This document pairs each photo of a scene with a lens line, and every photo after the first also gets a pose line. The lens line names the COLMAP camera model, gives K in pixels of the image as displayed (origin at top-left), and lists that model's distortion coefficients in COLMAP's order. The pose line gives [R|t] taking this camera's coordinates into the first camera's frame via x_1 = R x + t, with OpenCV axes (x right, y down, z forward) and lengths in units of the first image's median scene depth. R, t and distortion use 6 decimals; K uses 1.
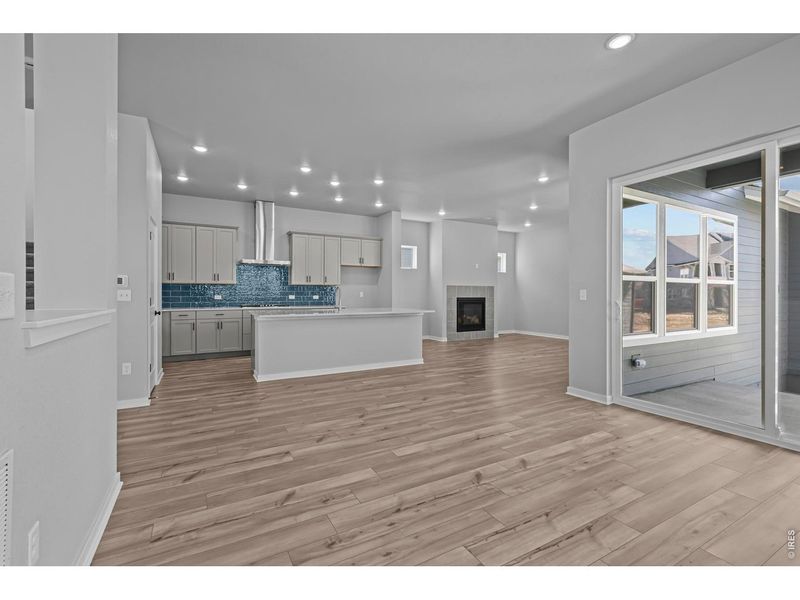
lens RADIAL K [[358.8, 0, 400.8], [0, 358.8, 296.2], [0, 0, 1]] dist [0.000318, 0.000546]
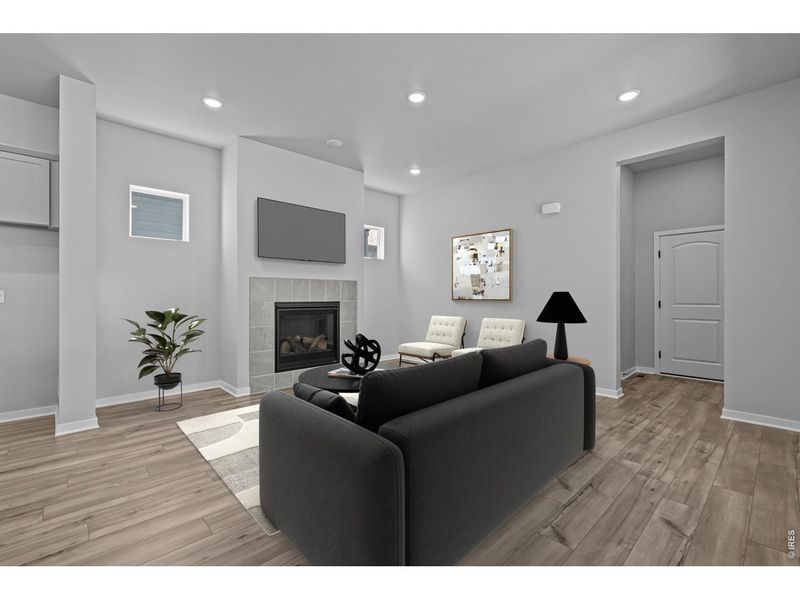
lens RADIAL K [[358.8, 0, 400.8], [0, 358.8, 296.2], [0, 0, 1]] dist [0.000318, 0.000546]
pose [[0.970144, -0.005425, 0.242467, 0.197780], [0.006828, 0.999964, -0.004945, -0.000772], [-0.242432, 0.006452, 0.970147, 0.466997]]
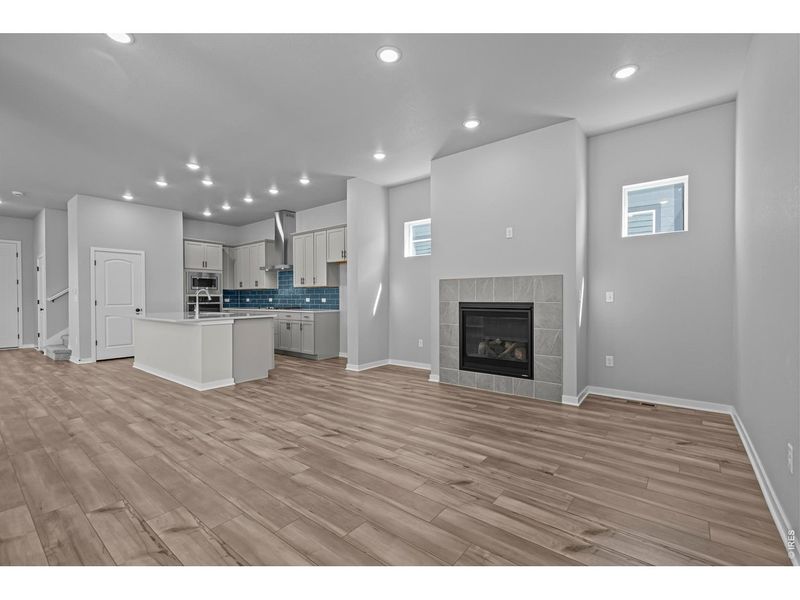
lens RADIAL K [[358.8, 0, 400.8], [0, 358.8, 296.2], [0, 0, 1]] dist [0.000318, 0.000546]
pose [[0.378514, -0.007030, -0.925569, 0.577470], [-0.001052, 0.999967, -0.008026, -0.000278], [0.925595, 0.004012, 0.378495, 0.704121]]
